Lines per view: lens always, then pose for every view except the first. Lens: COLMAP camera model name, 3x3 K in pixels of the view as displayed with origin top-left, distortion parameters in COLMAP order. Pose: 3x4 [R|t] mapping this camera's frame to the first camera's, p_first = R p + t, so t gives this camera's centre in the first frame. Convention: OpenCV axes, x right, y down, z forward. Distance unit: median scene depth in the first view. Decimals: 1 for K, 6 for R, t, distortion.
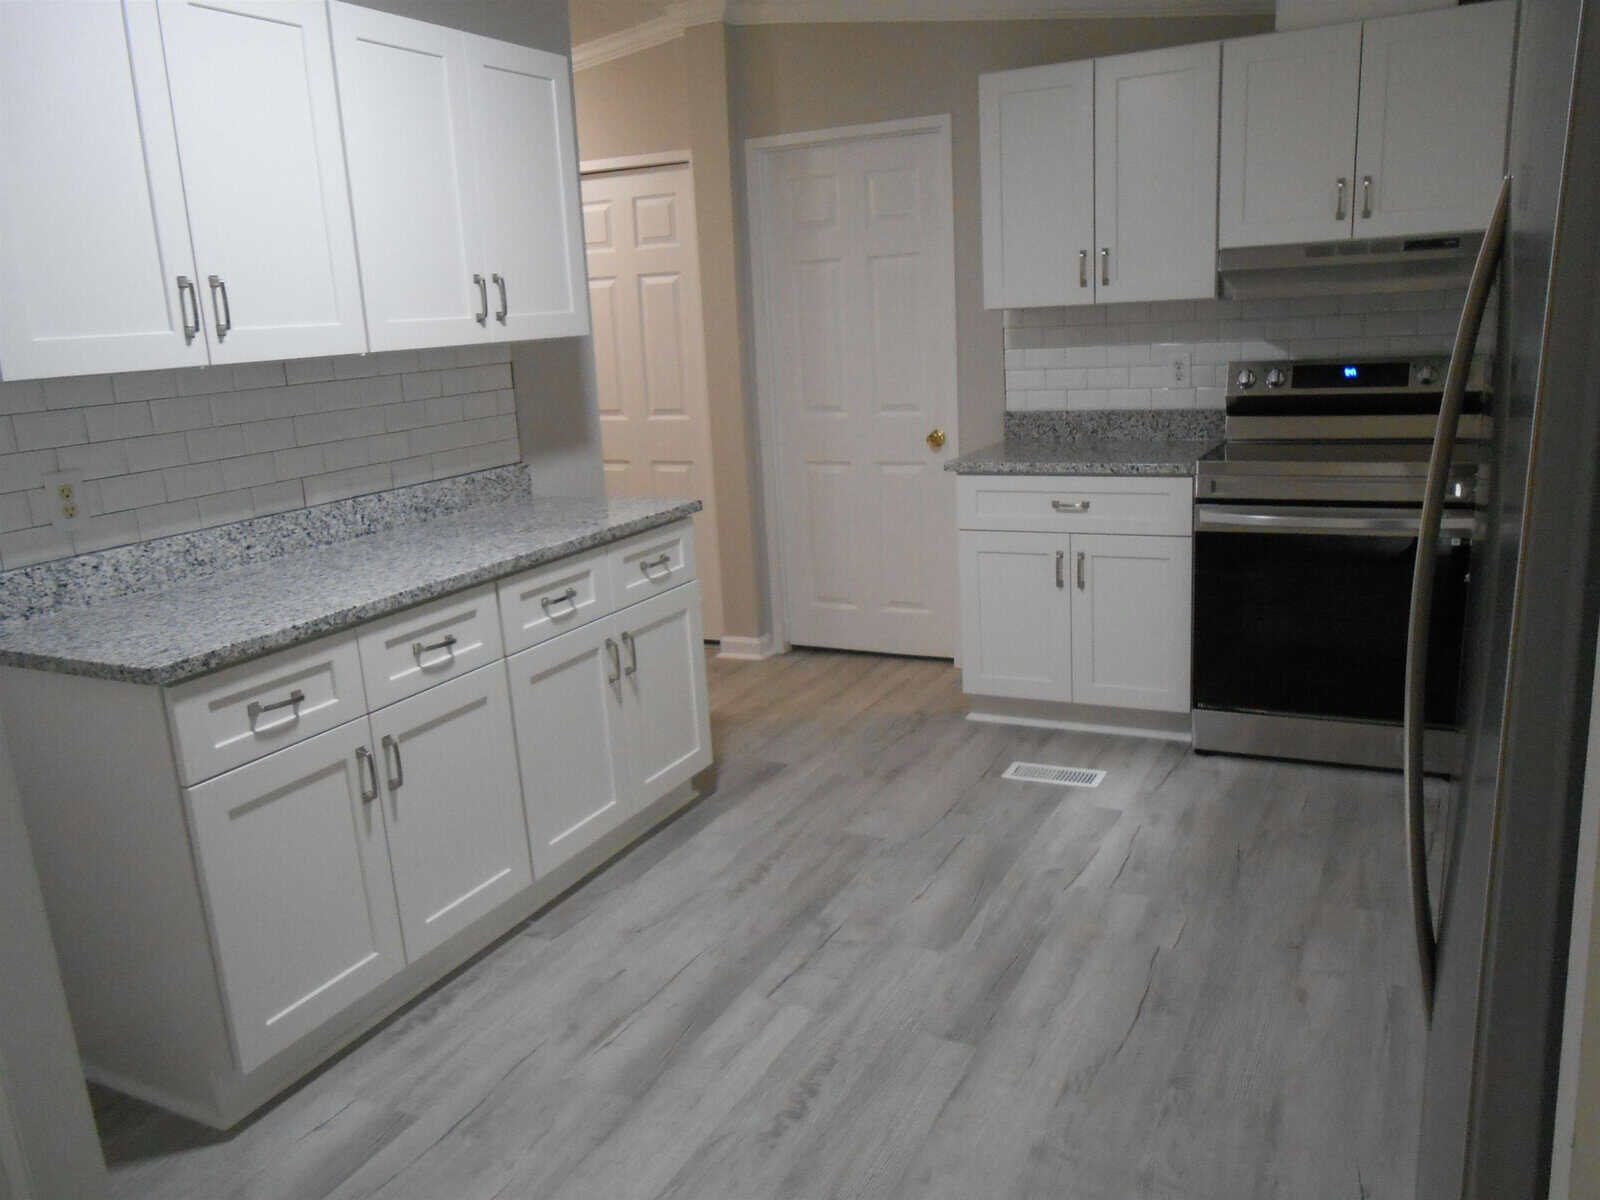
lens RADIAL K [[1236.6, 0, 804.7], [0, 1236.6, 594.3], [0, 0, 1]] dist [-0.035978, 0.032185]
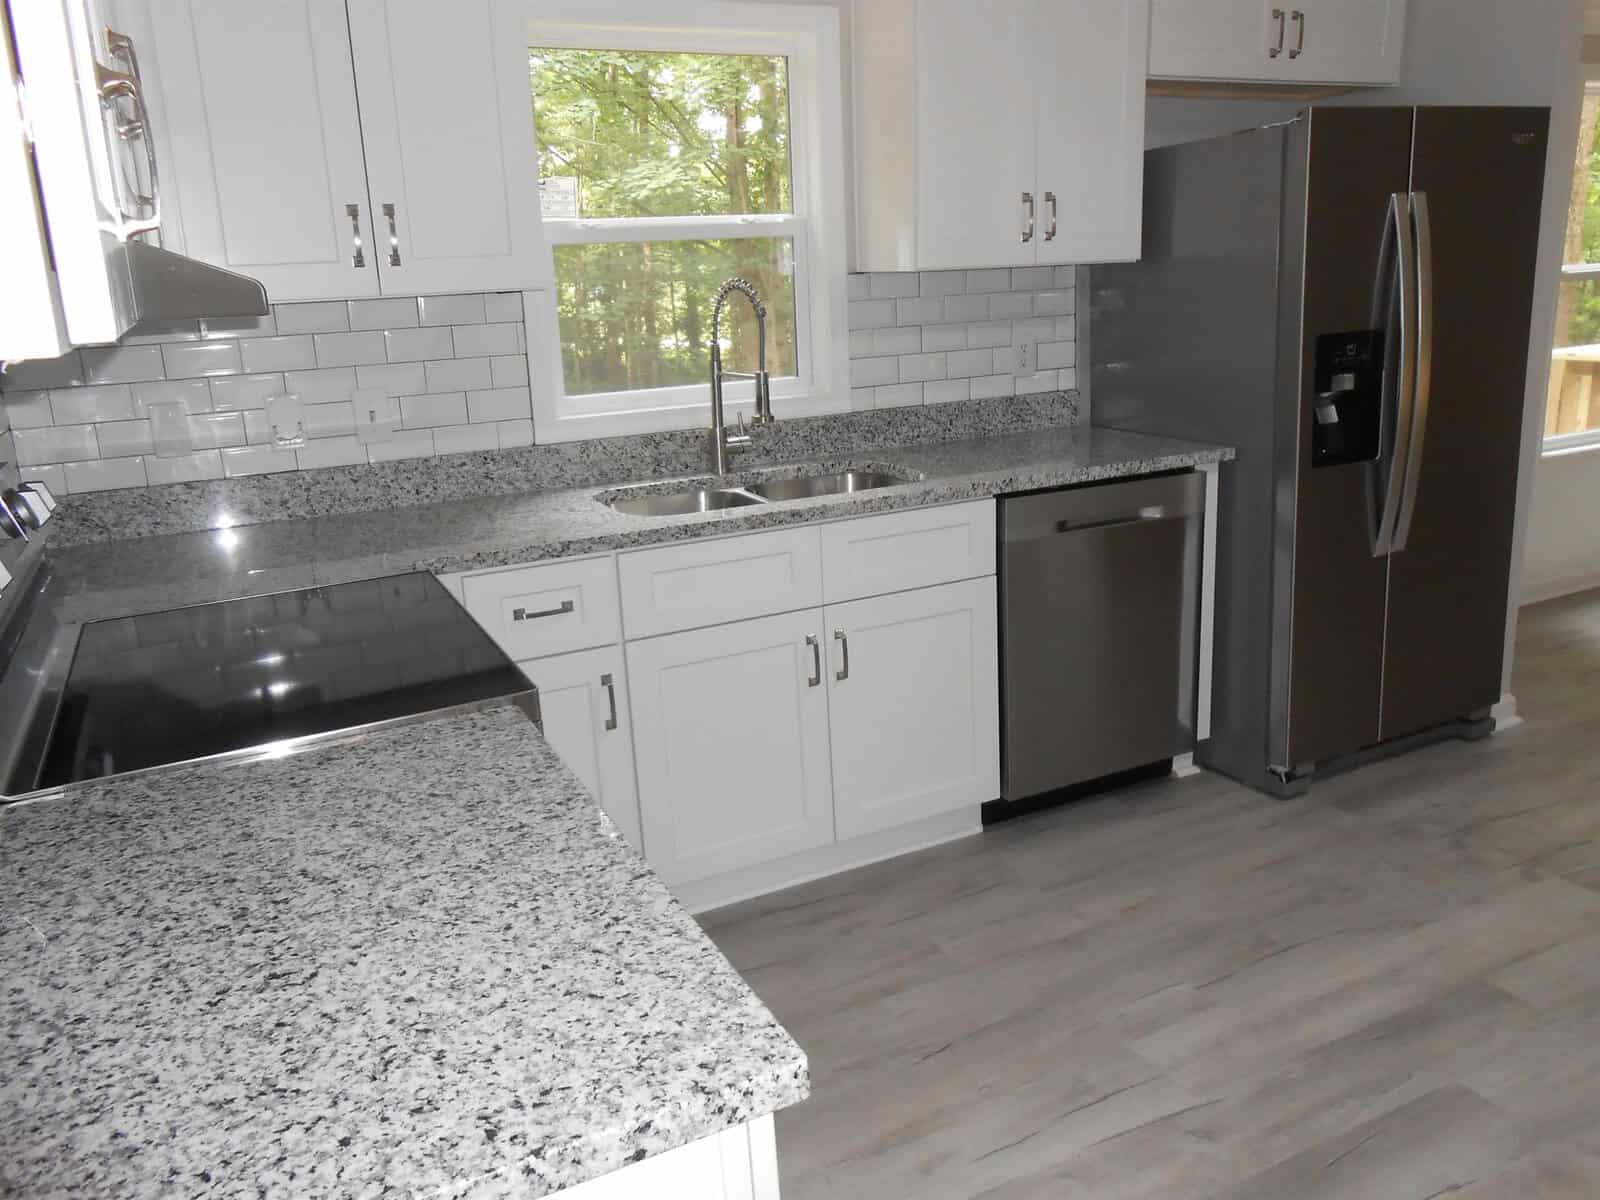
lens RADIAL K [[1239.6, 0, 808.6], [0, 1239.6, 591.6], [0, 0, 1]] dist [-0.063387, 0.082363]
pose [[-0.797154, -0.068449, 0.599883, 0.001357], [0.221058, 0.891478, 0.395475, -0.297670], [-0.561853, 0.447863, -0.695514, 1.300242]]
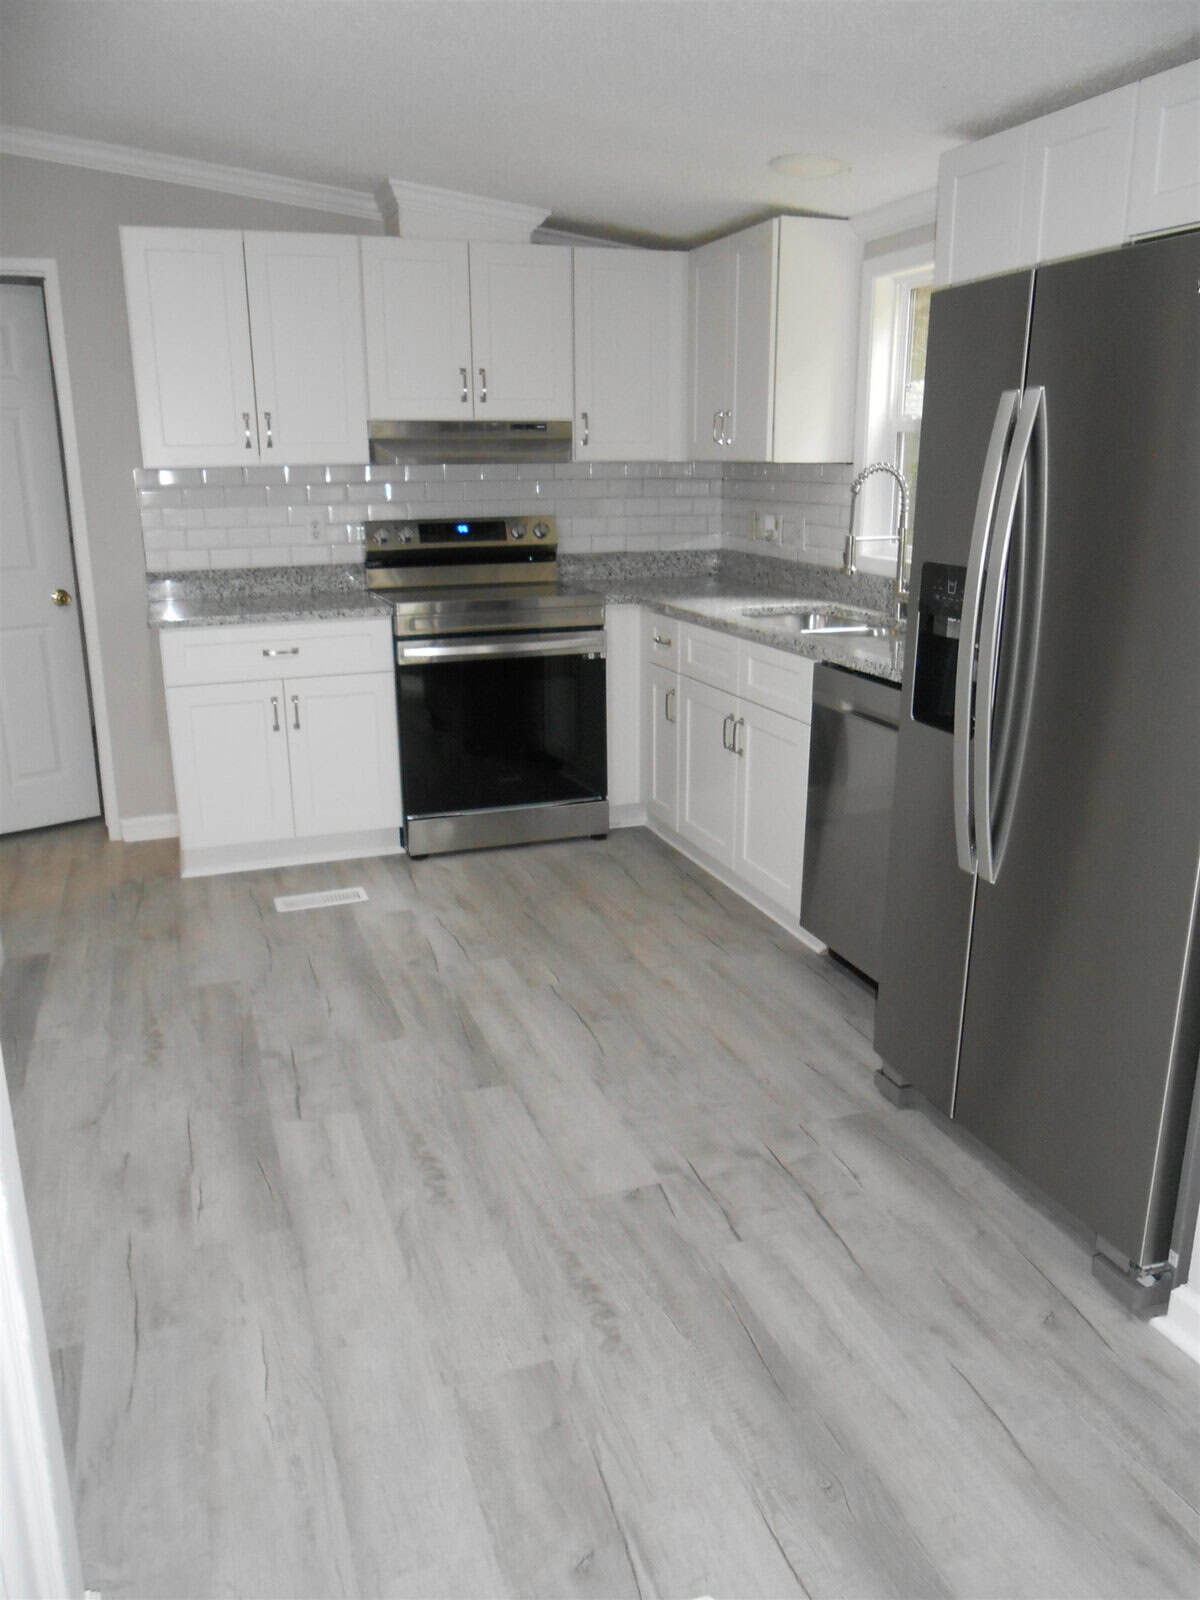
lens RADIAL K [[1239.6, 0, 600.0], [0, 1239.6, 800.0], [0, 0, 1]] dist [-0.063387, 0.082363]
pose [[0.694169, -0.143800, 0.705302, -0.414497], [0.135636, 0.988420, 0.068029, 0.021653], [-0.706918, 0.048441, 0.705635, 0.066234]]
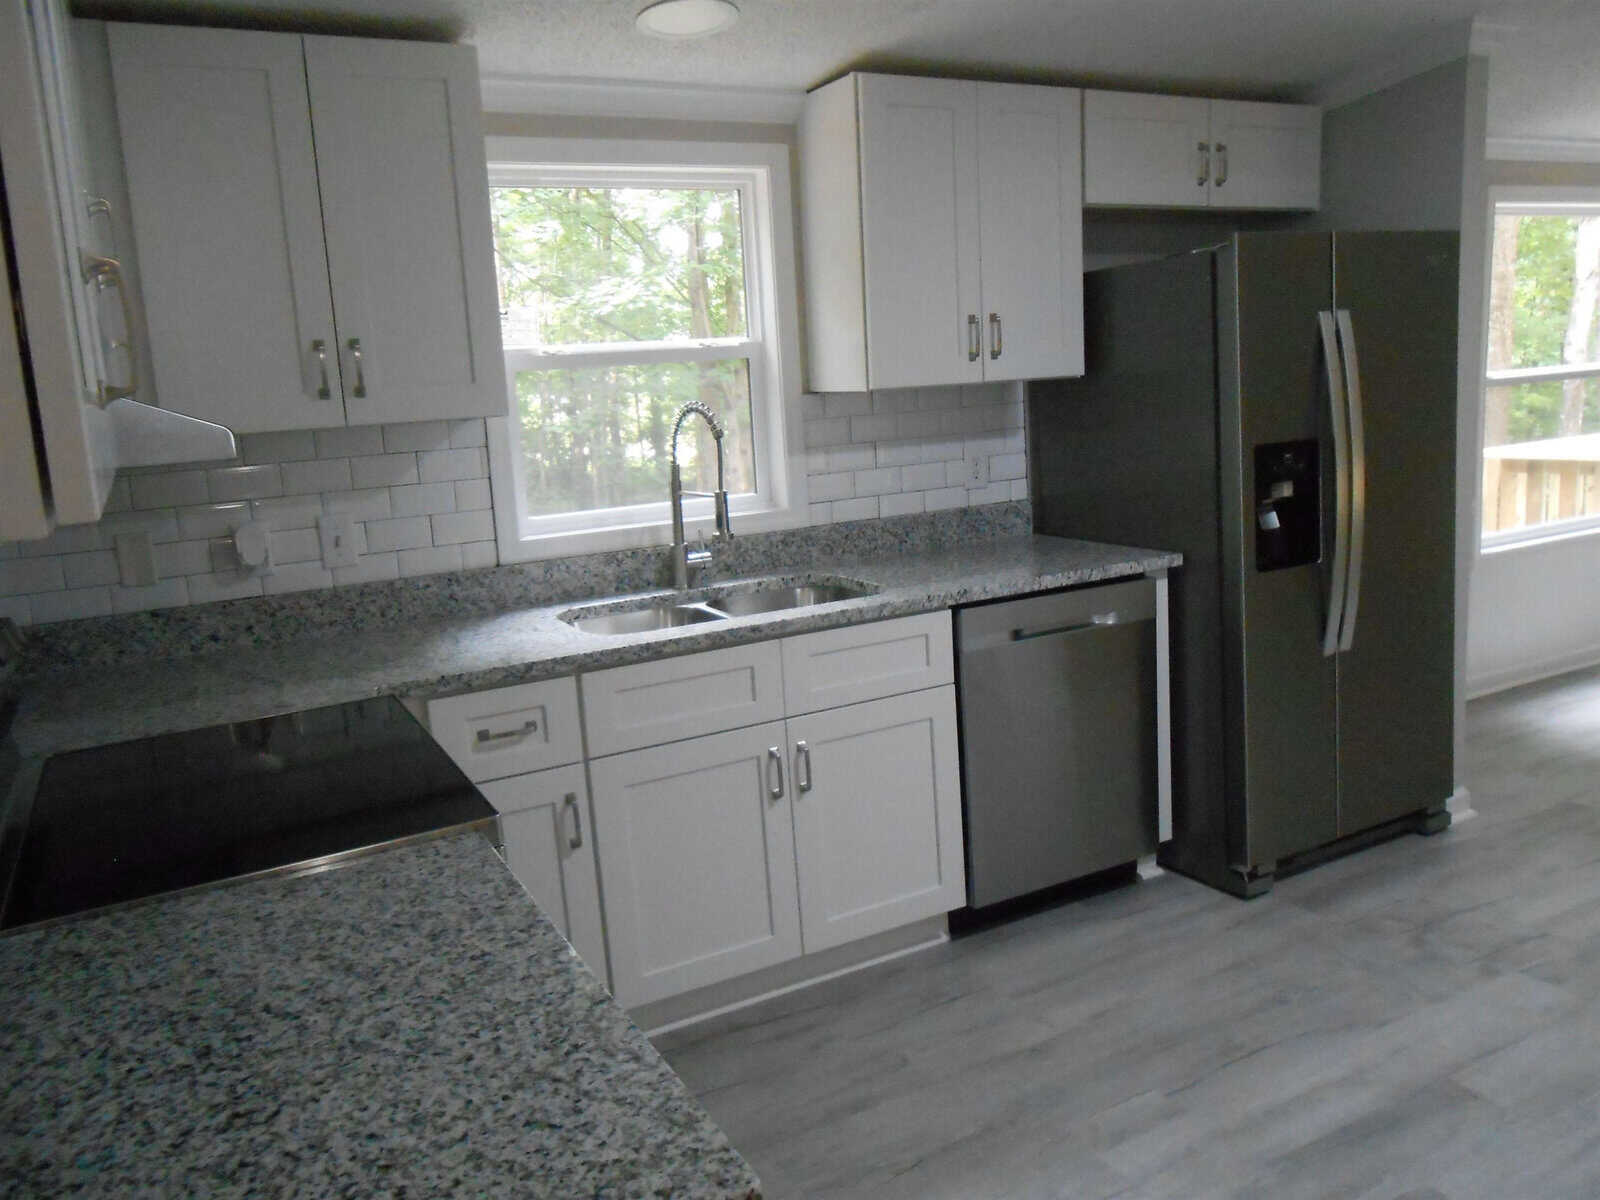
lens RADIAL K [[1236.6, 0, 804.7], [0, 1236.6, 594.3], [0, 0, 1]] dist [-0.035978, 0.032185]
pose [[-0.811325, -0.002862, 0.584588, -0.011598], [0.232528, 0.915899, 0.327201, -0.308265], [-0.536360, 0.401400, -0.742426, 1.305180]]
